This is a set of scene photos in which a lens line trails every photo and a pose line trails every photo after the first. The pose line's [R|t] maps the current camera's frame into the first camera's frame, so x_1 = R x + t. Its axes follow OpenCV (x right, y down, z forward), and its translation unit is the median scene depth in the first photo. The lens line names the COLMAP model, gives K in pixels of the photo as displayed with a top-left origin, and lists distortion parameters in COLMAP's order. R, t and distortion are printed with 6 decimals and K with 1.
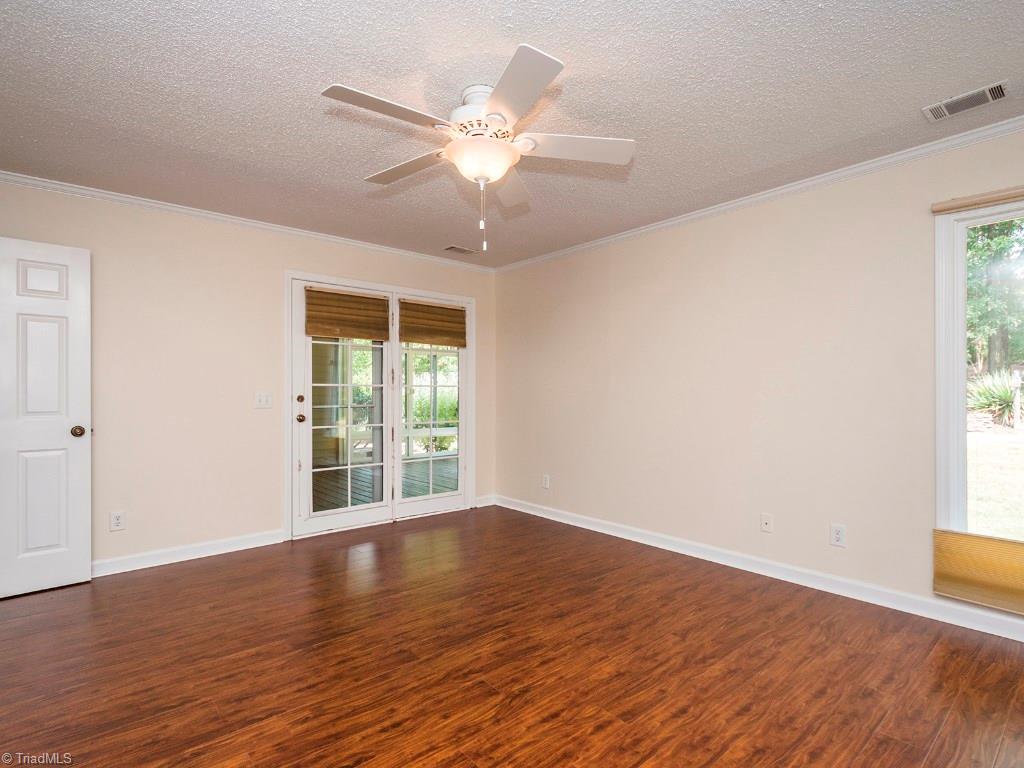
lens RADIAL K [[519.2, 0, 517.4], [0, 519.2, 387.4], [0, 0, 1]] dist [-0.000361, 0.000280]
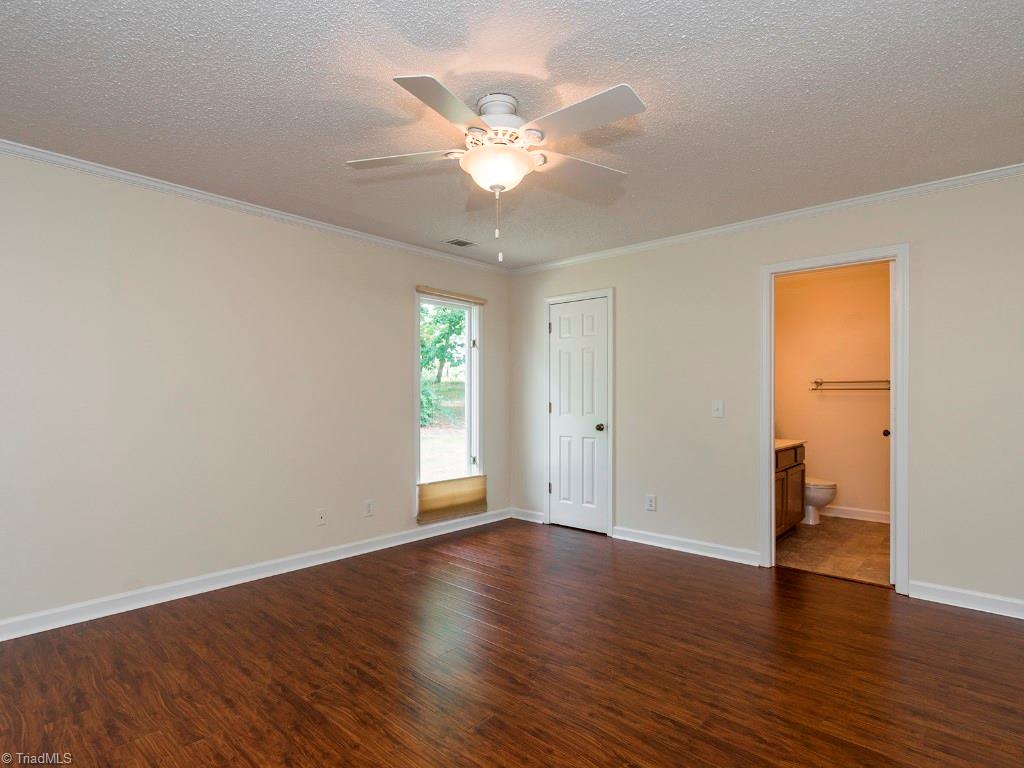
lens RADIAL K [[519.2, 0, 518.0], [0, 519.2, 391.4], [0, 0, 1]] dist [-0.000361, 0.000280]
pose [[-0.105271, 0.011198, 0.994381, -0.873371], [-0.011056, 0.999862, -0.012430, -0.005316], [-0.994382, -0.012303, -0.105132, 0.874739]]
